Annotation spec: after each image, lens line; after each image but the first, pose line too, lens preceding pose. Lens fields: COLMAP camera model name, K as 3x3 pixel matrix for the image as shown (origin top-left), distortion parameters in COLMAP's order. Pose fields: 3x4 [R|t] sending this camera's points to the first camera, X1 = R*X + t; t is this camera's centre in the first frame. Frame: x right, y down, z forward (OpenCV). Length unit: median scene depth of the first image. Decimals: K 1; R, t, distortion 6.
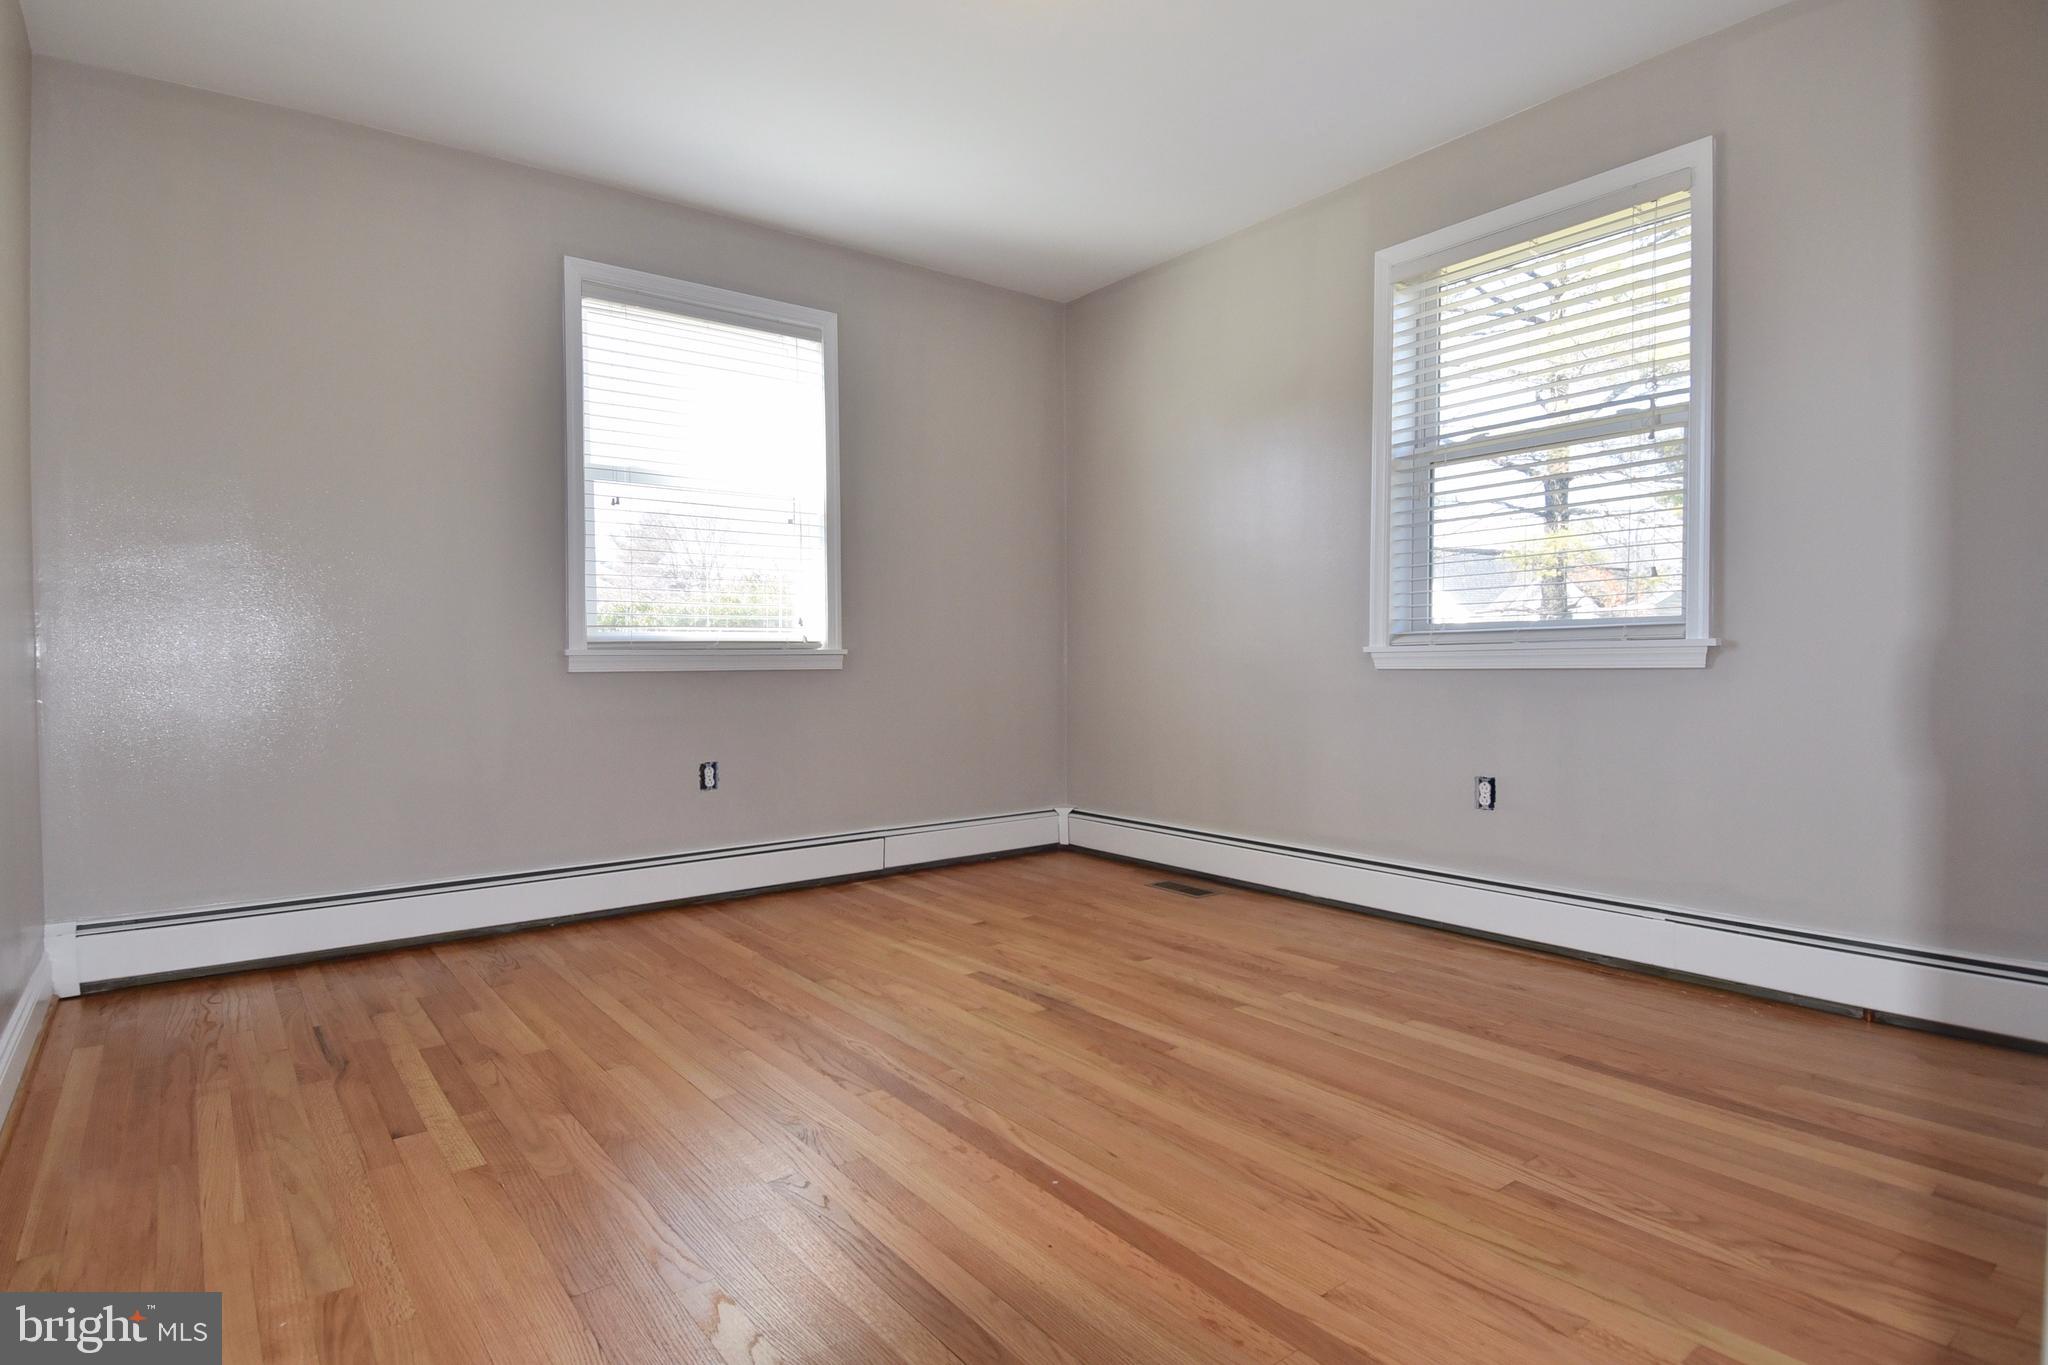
lens RADIAL K [[1074.9, 0, 1025.1], [0, 1074.9, 675.0], [0, 0, 1]] dist [0.017971, -0.003927]
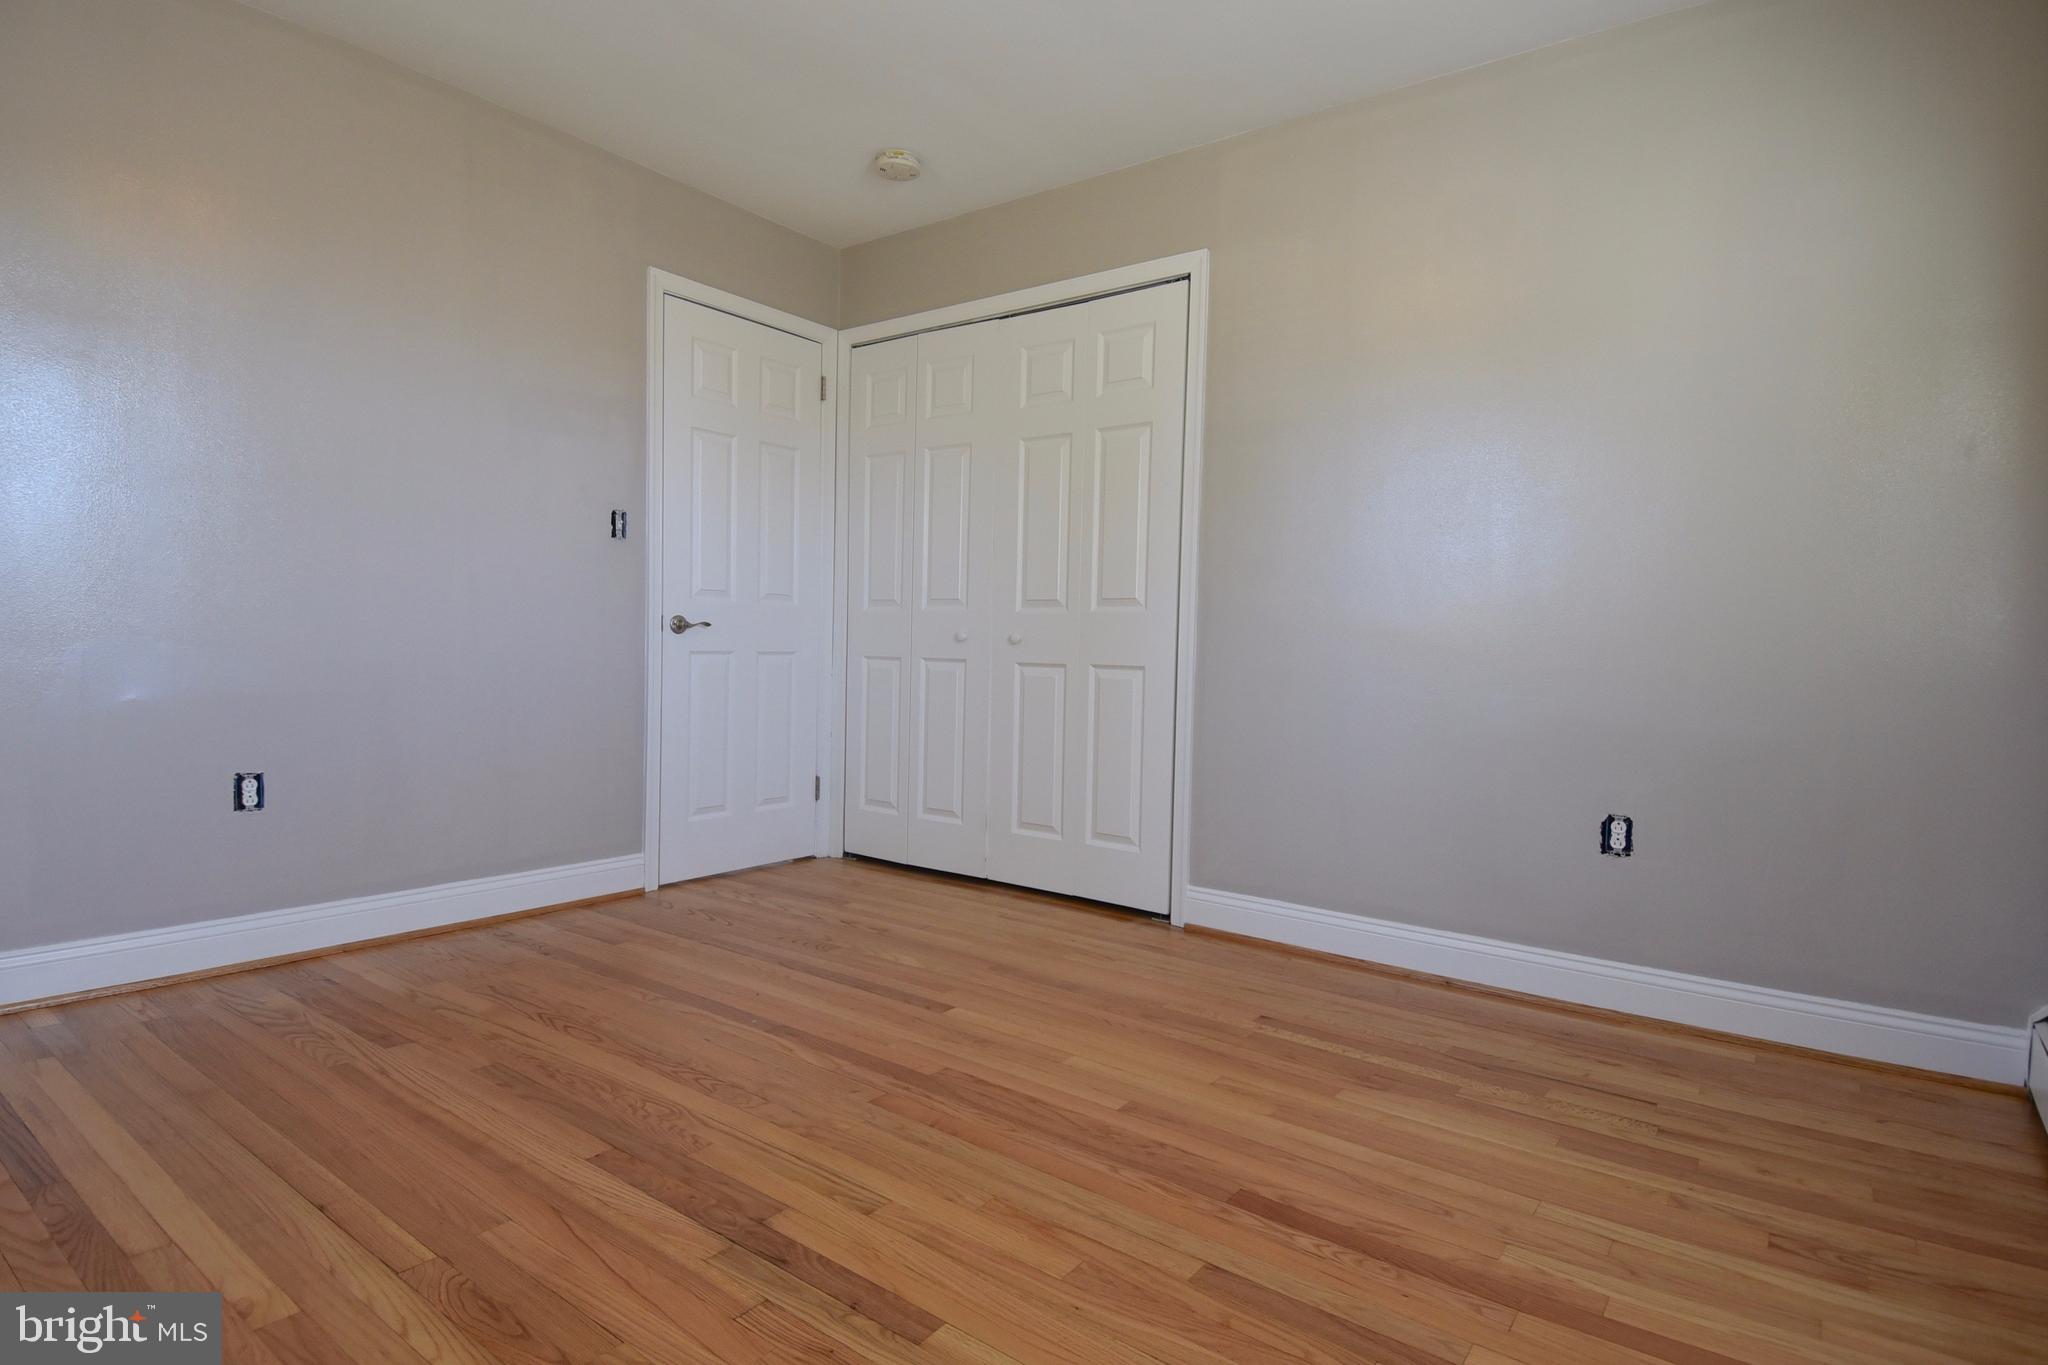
lens RADIAL K [[1074.9, 0, 1023.7], [0, 1074.9, 675.7], [0, 0, 1]] dist [0.017971, -0.003927]
pose [[-0.962409, -0.005878, -0.271542, 0.056866], [-0.020203, 0.998545, 0.049989, -0.046369], [0.270854, 0.053596, -0.961127, 1.902708]]
